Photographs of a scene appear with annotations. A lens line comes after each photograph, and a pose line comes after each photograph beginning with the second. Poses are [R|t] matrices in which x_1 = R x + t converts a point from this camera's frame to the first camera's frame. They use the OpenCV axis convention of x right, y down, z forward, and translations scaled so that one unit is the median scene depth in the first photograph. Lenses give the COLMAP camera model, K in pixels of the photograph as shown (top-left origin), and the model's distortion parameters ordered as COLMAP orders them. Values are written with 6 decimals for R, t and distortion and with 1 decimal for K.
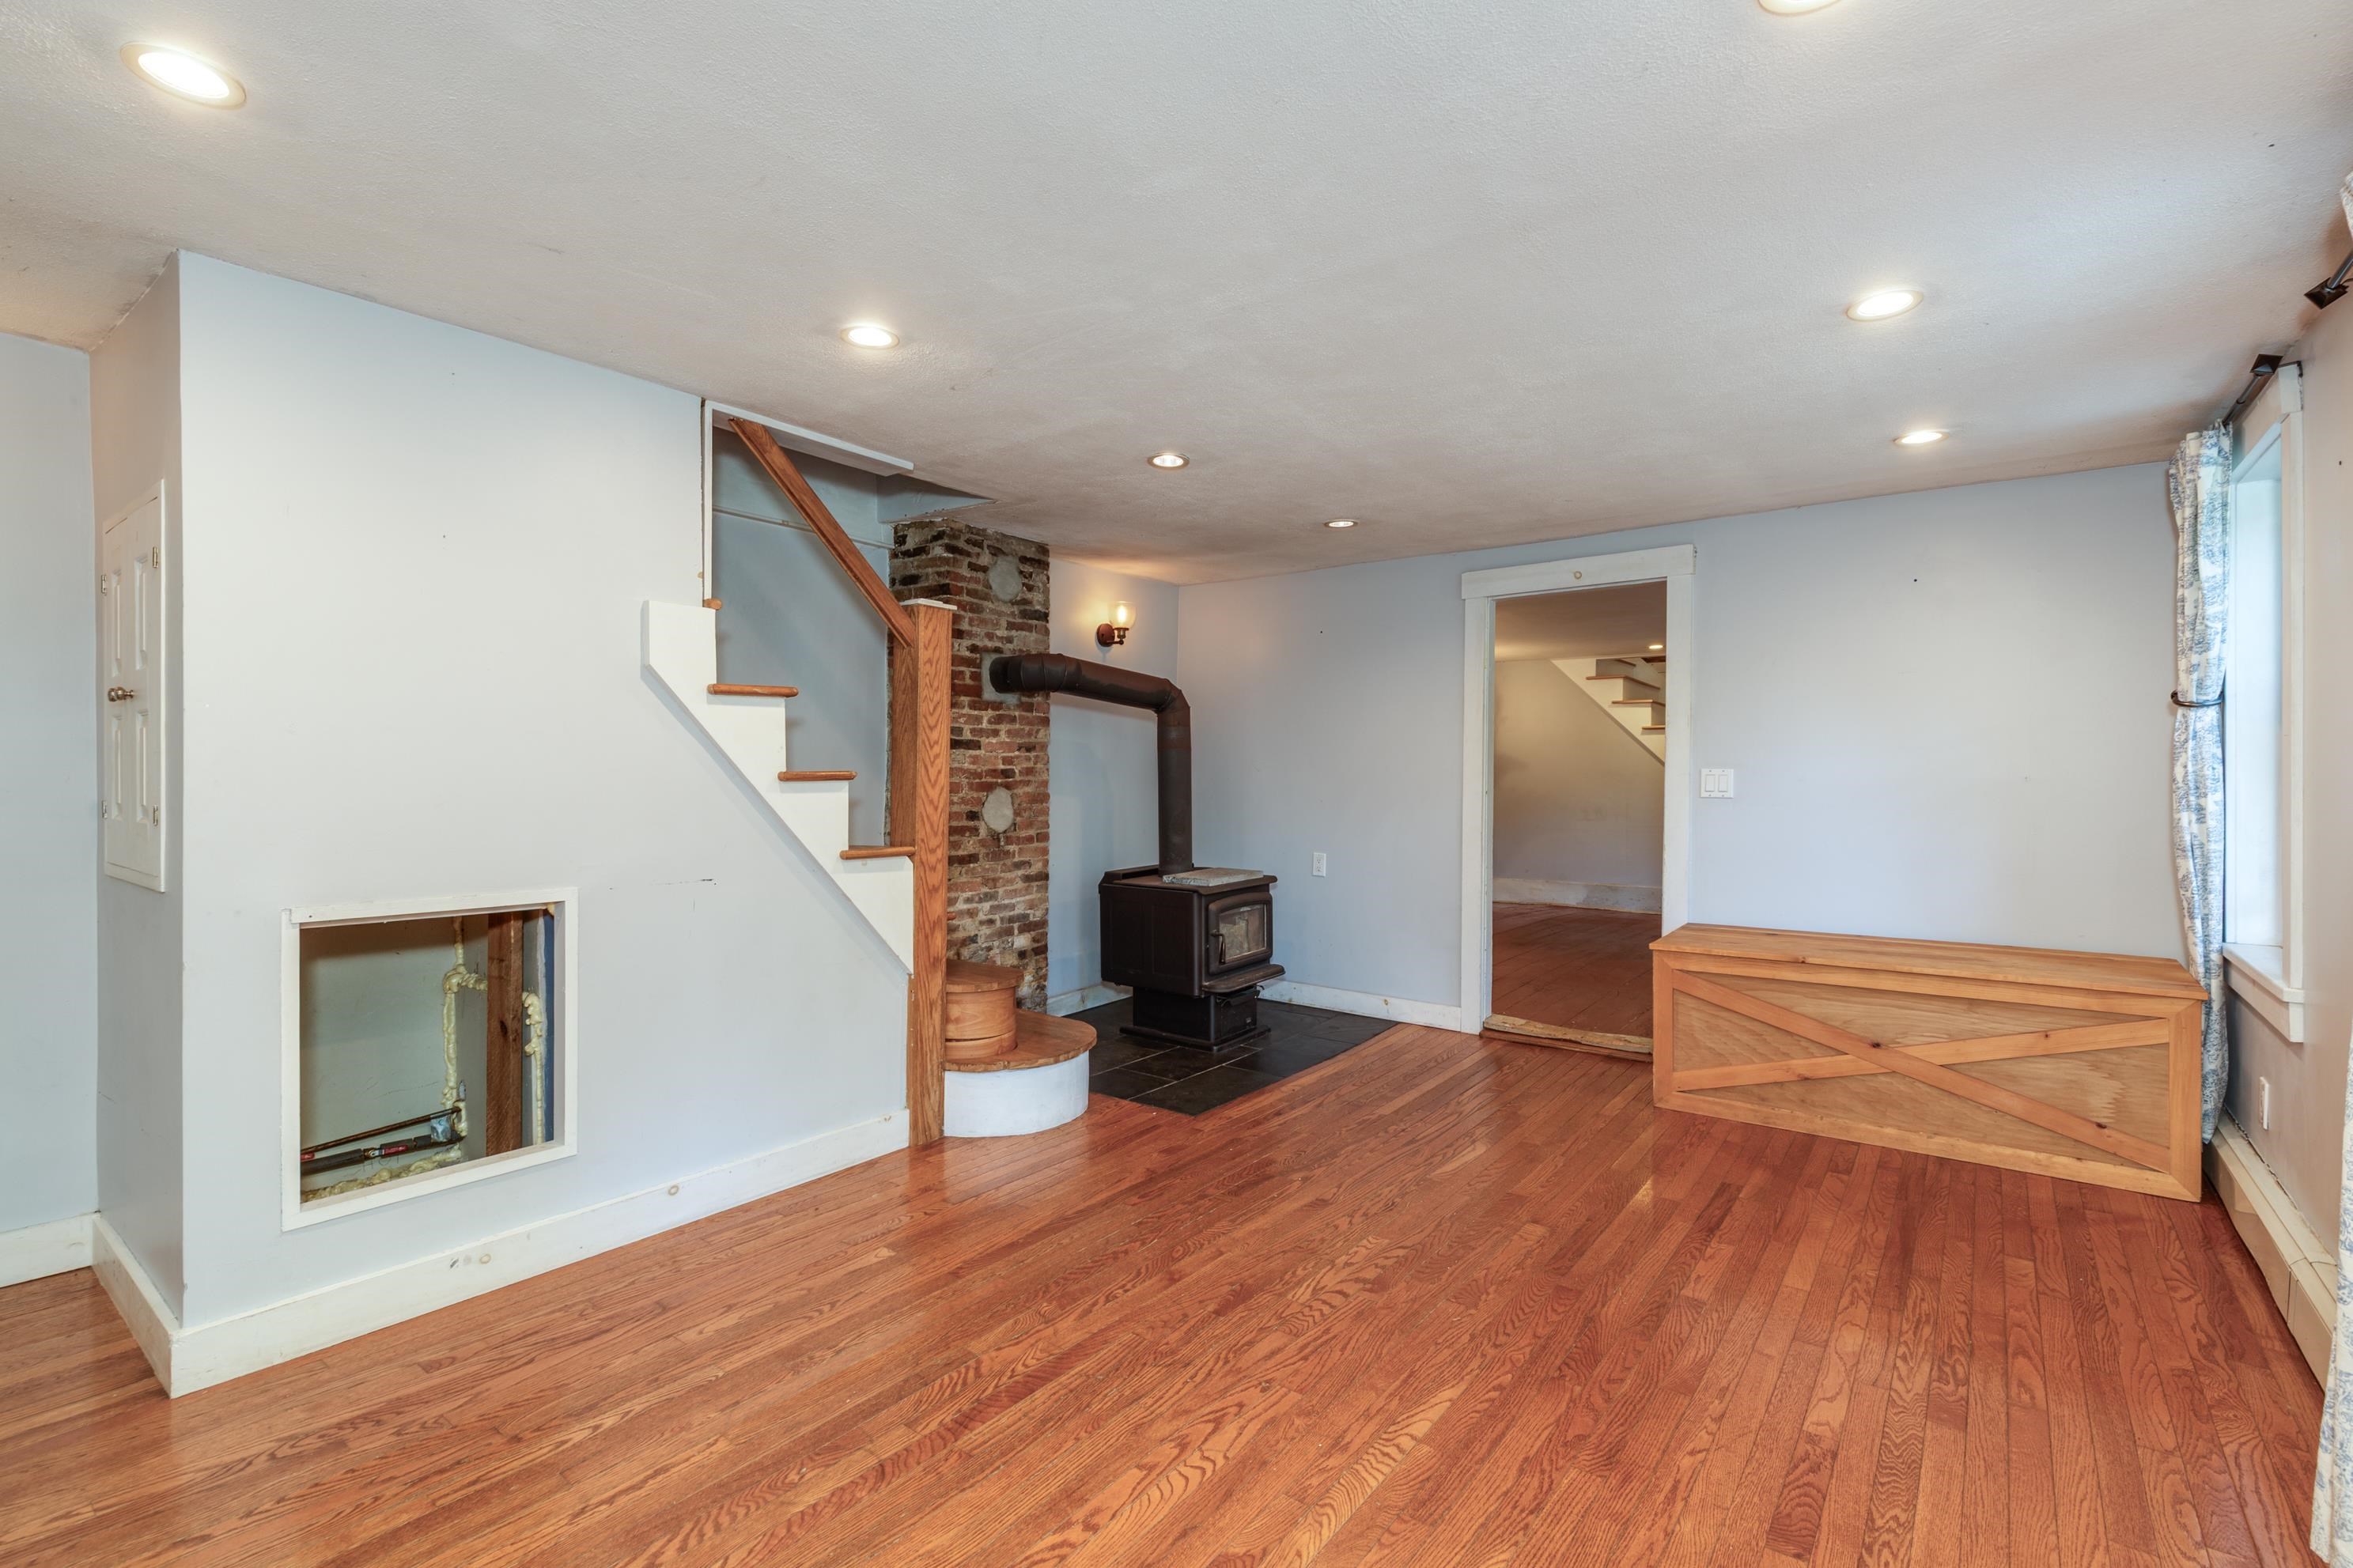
lens RADIAL K [[1063.5, 0, 1173.0], [0, 1063.5, 779.4], [0, 0, 1]] dist [0.001228, -0.000339]
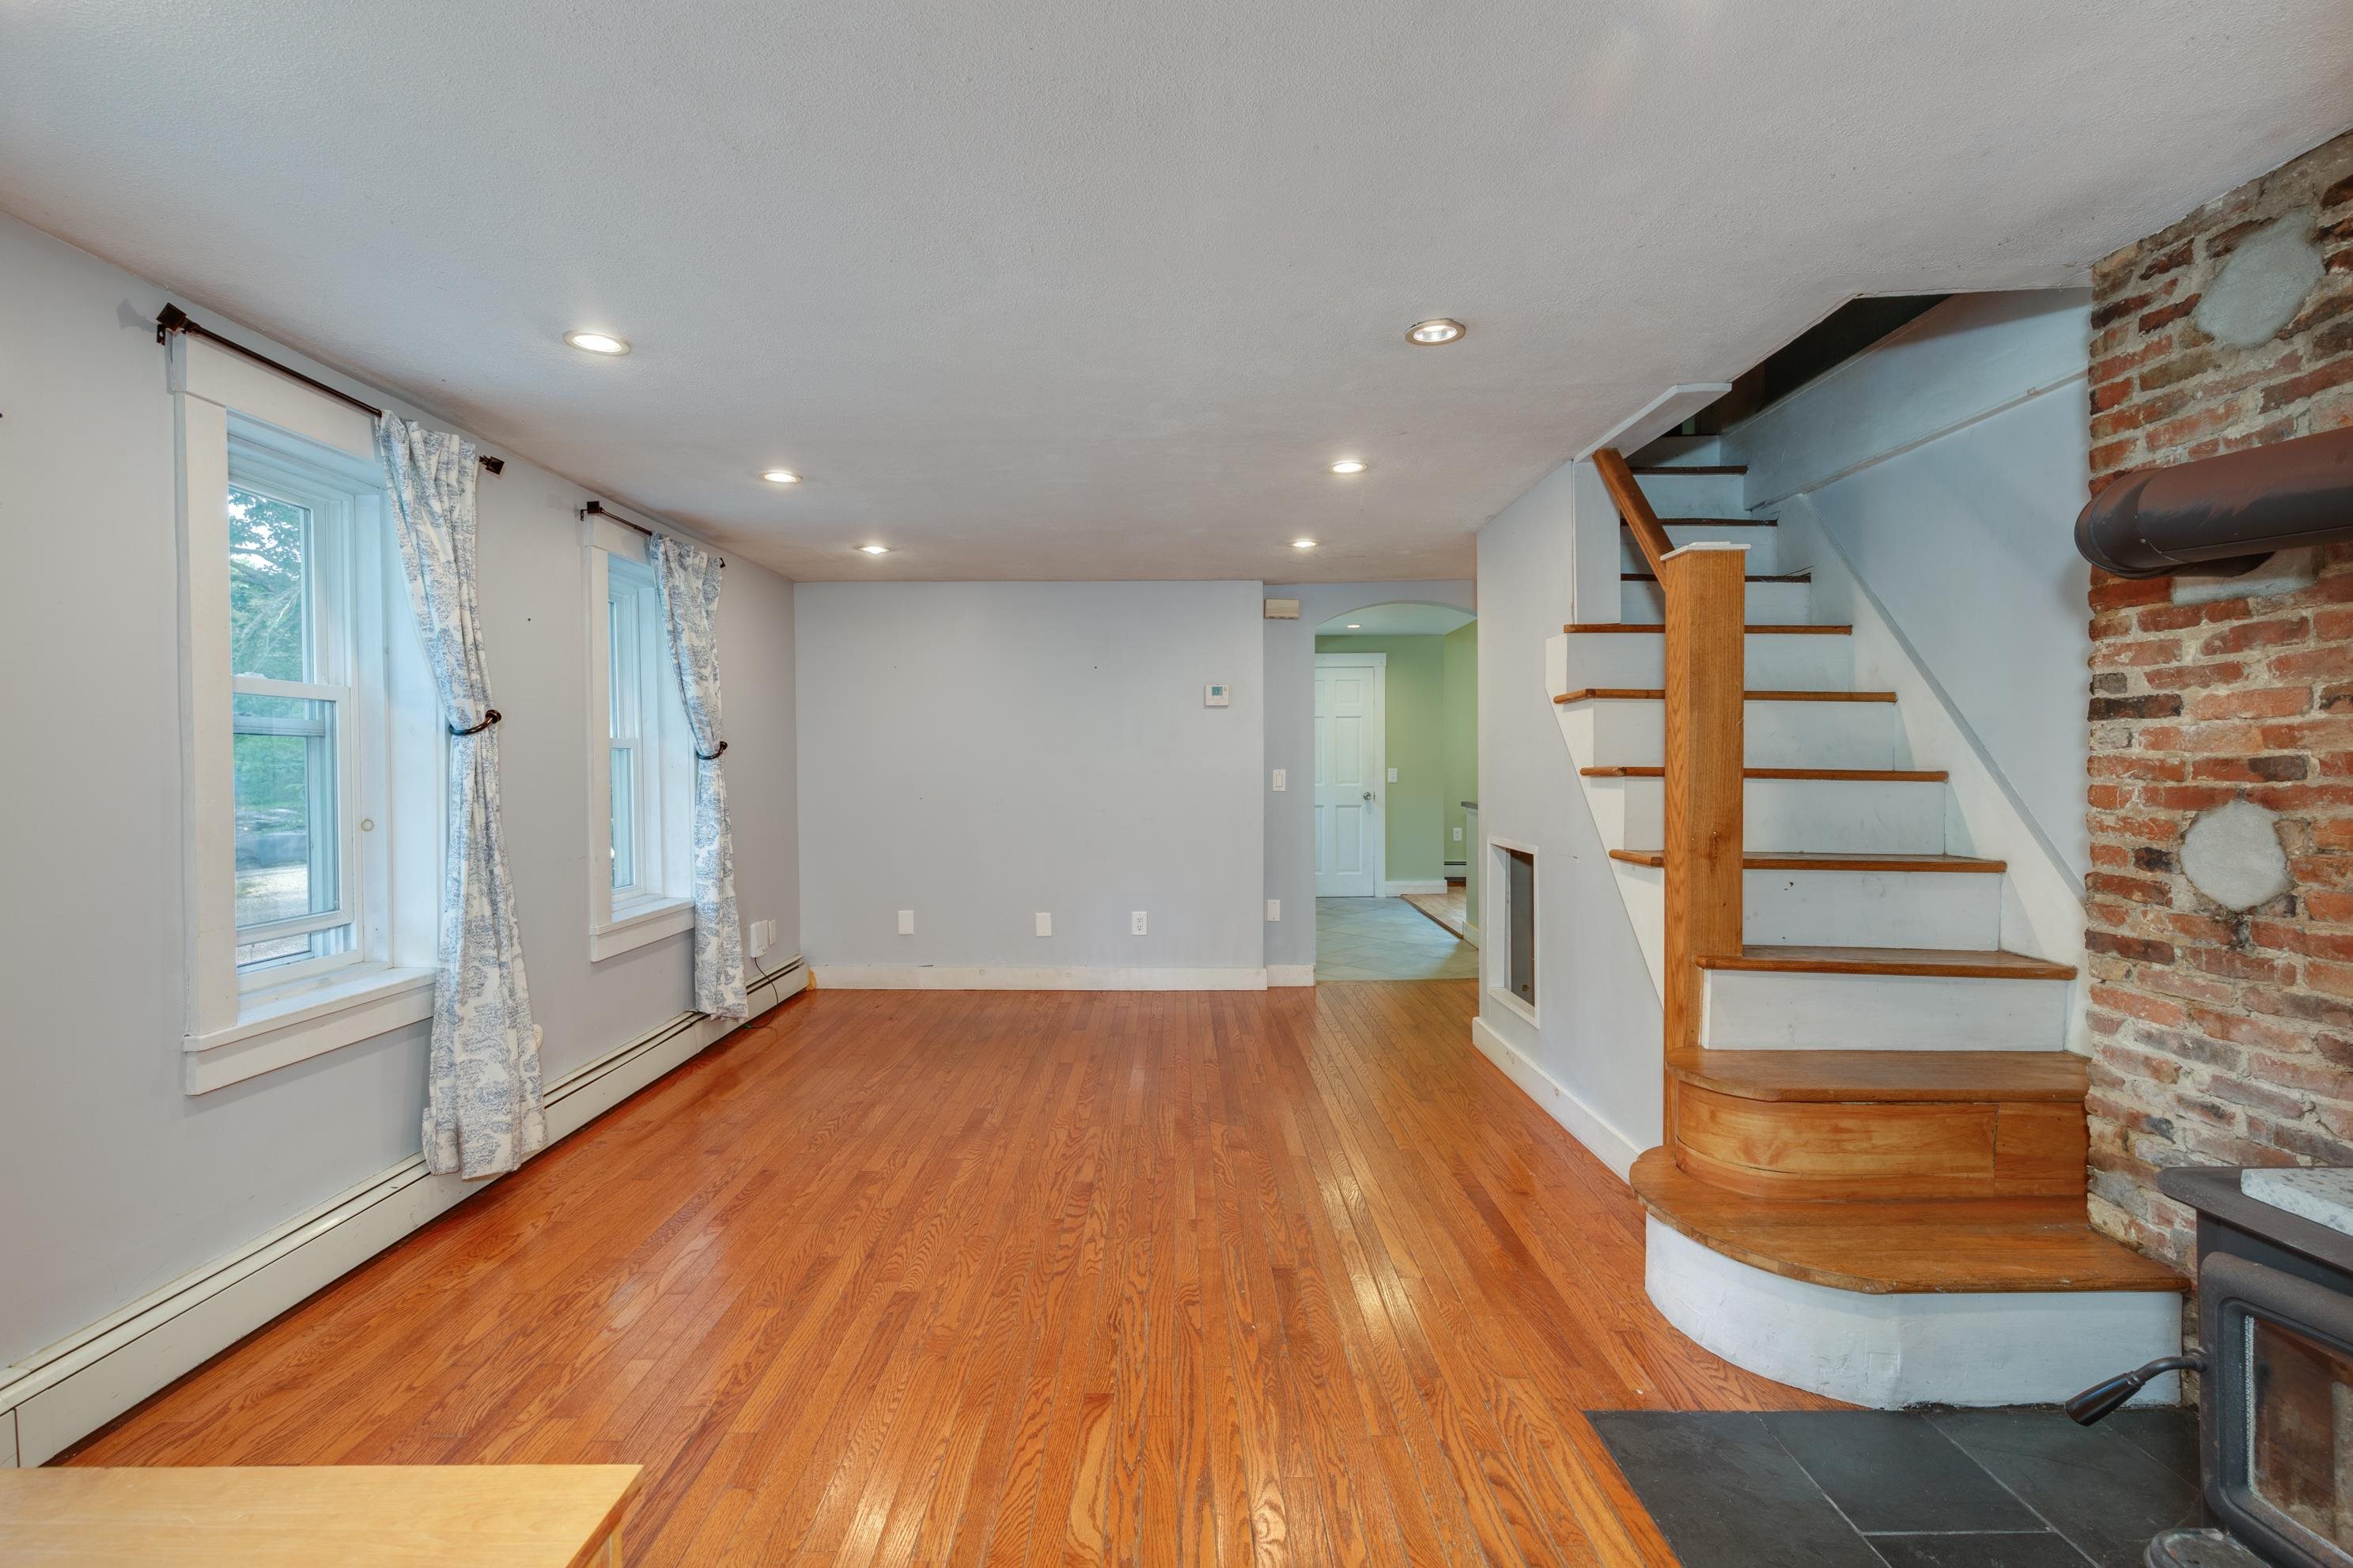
lens RADIAL K [[1063.5, 0, 1173.0], [0, 1063.5, 779.4], [0, 0, 1]] dist [0.001228, -0.000339]
pose [[-0.793401, 0.012209, -0.608577, 0.438068], [0.003102, 0.999867, 0.016015, -0.009623], [0.608691, 0.010818, -0.793334, 1.118579]]
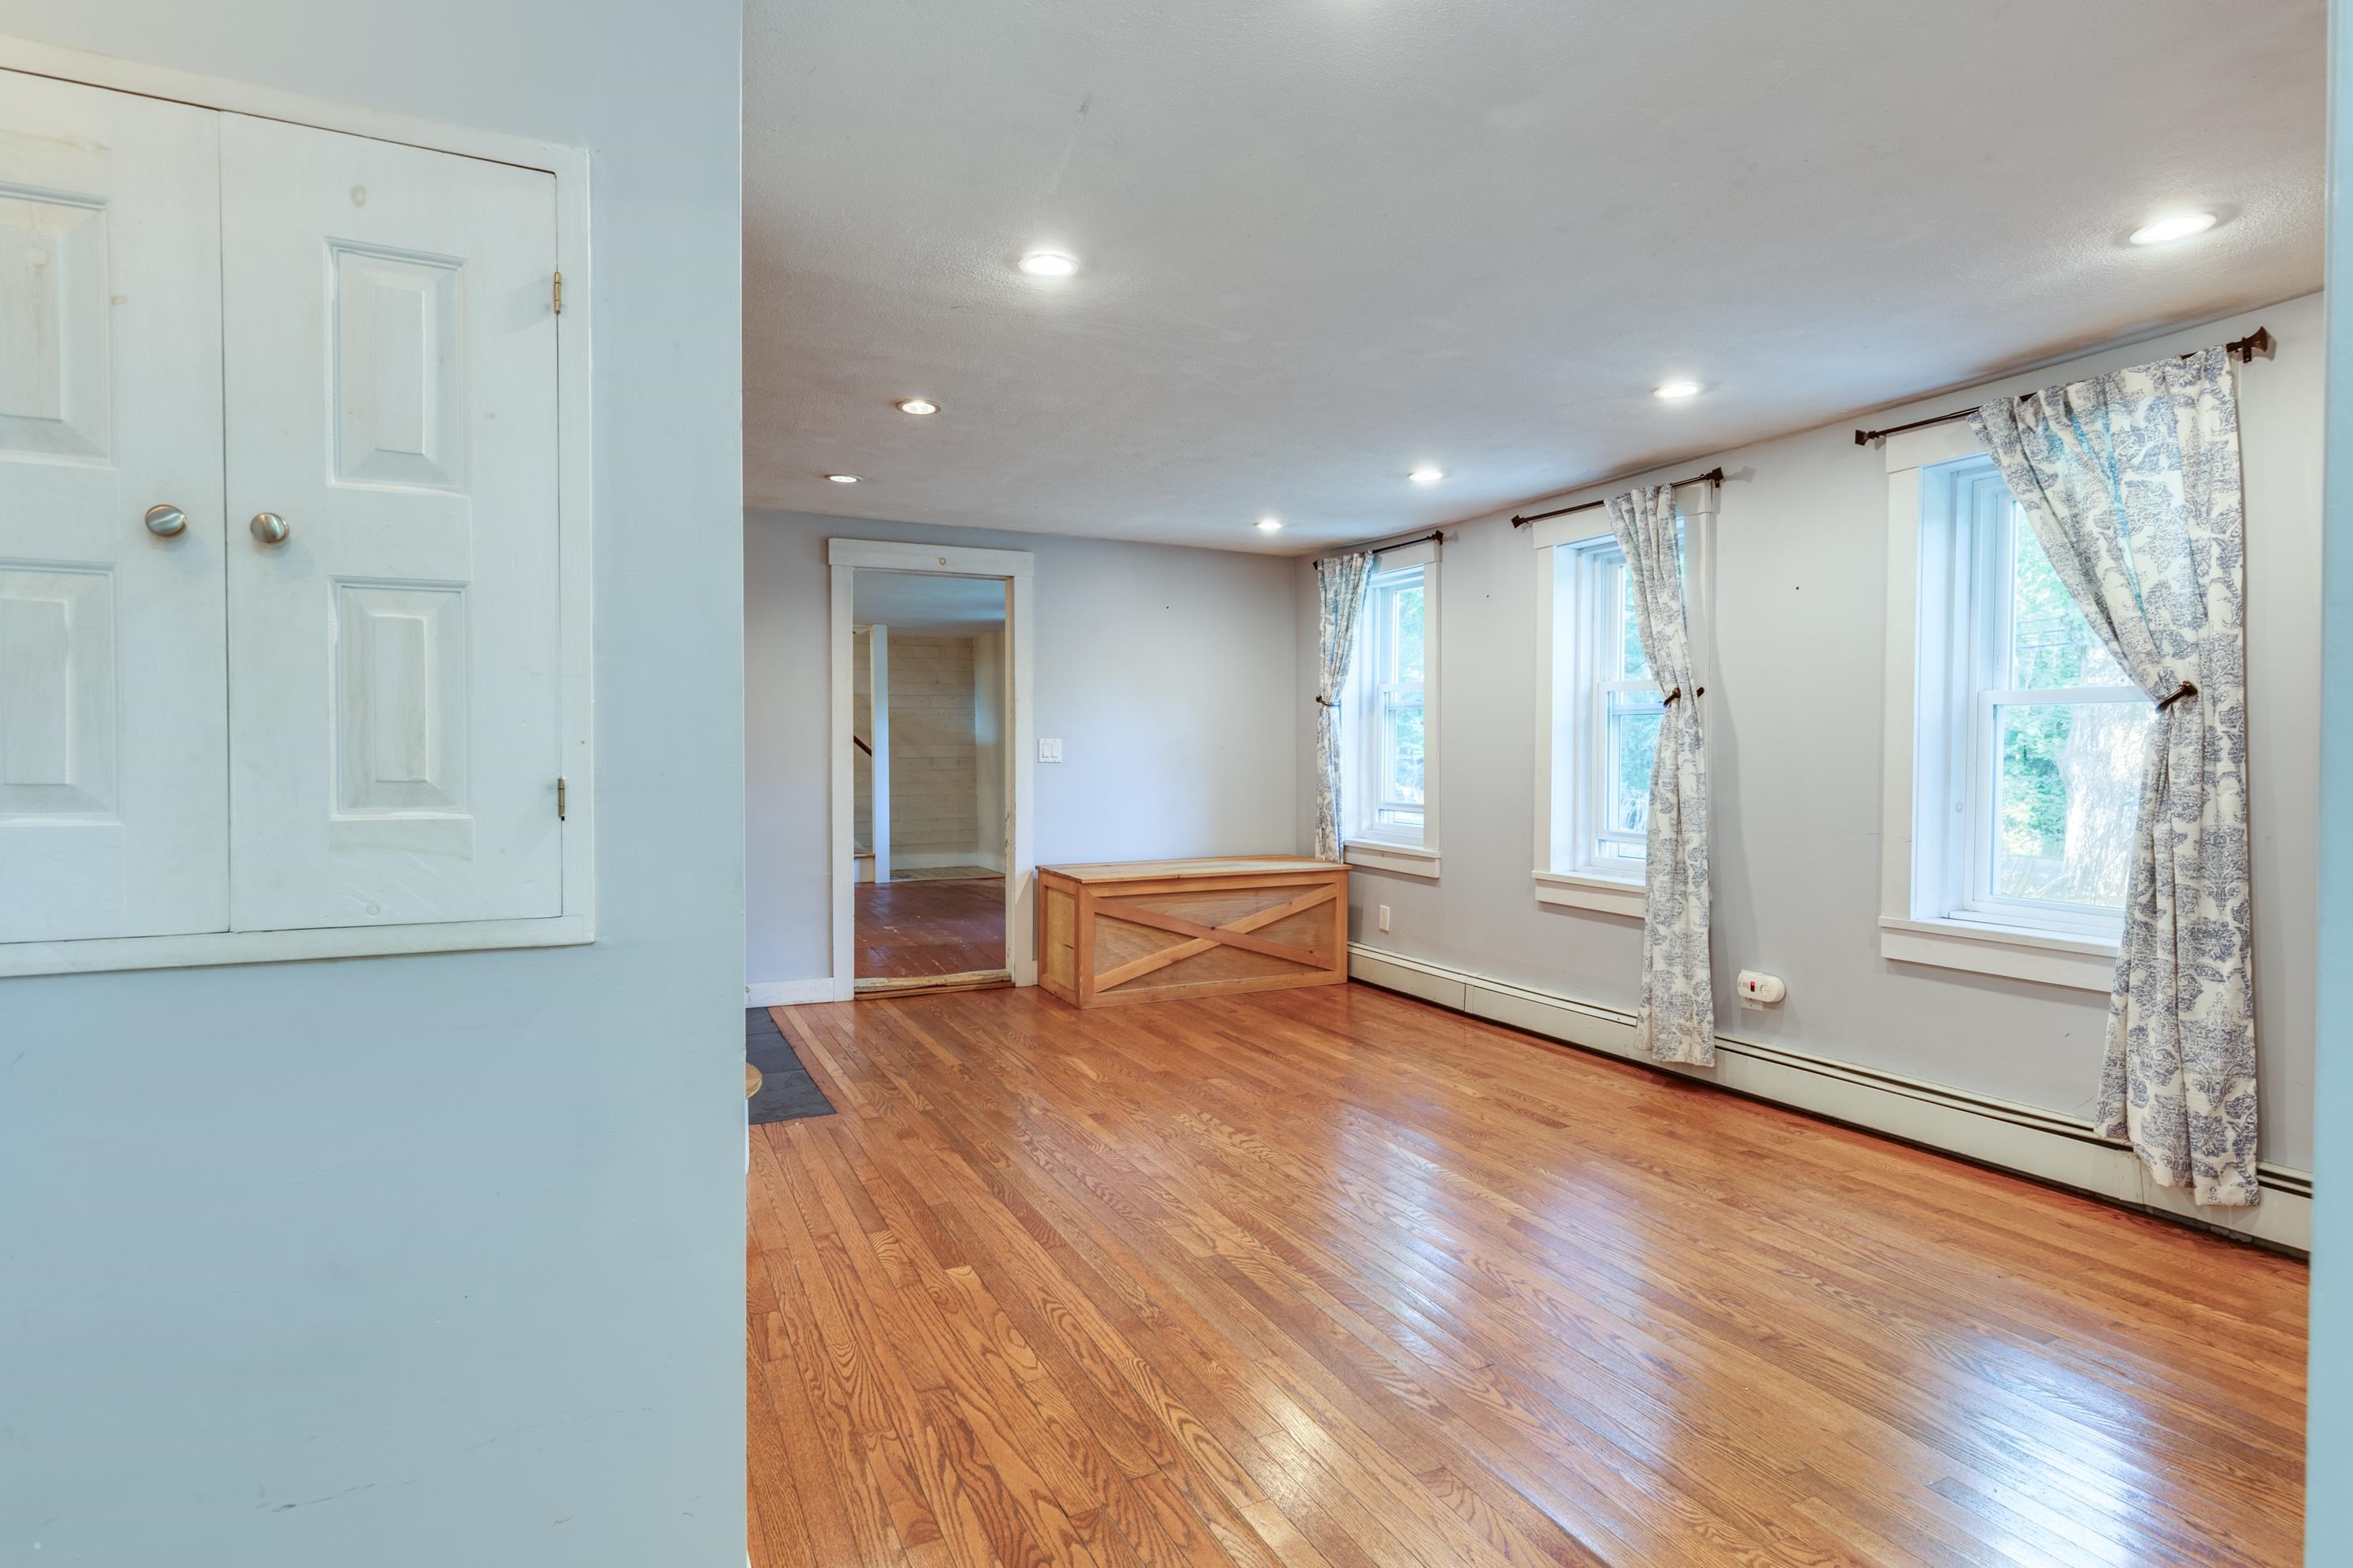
lens RADIAL K [[1207.8, 0, 1179.4], [0, 1207.8, 780.0], [0, 0, 1]] dist [0.001853, 0.000045]
pose [[0.451529, -0.023451, 0.891948, -0.665655], [0.001151, 0.999669, 0.025701, 0.002051], [-0.892256, -0.010578, 0.451406, 0.230456]]
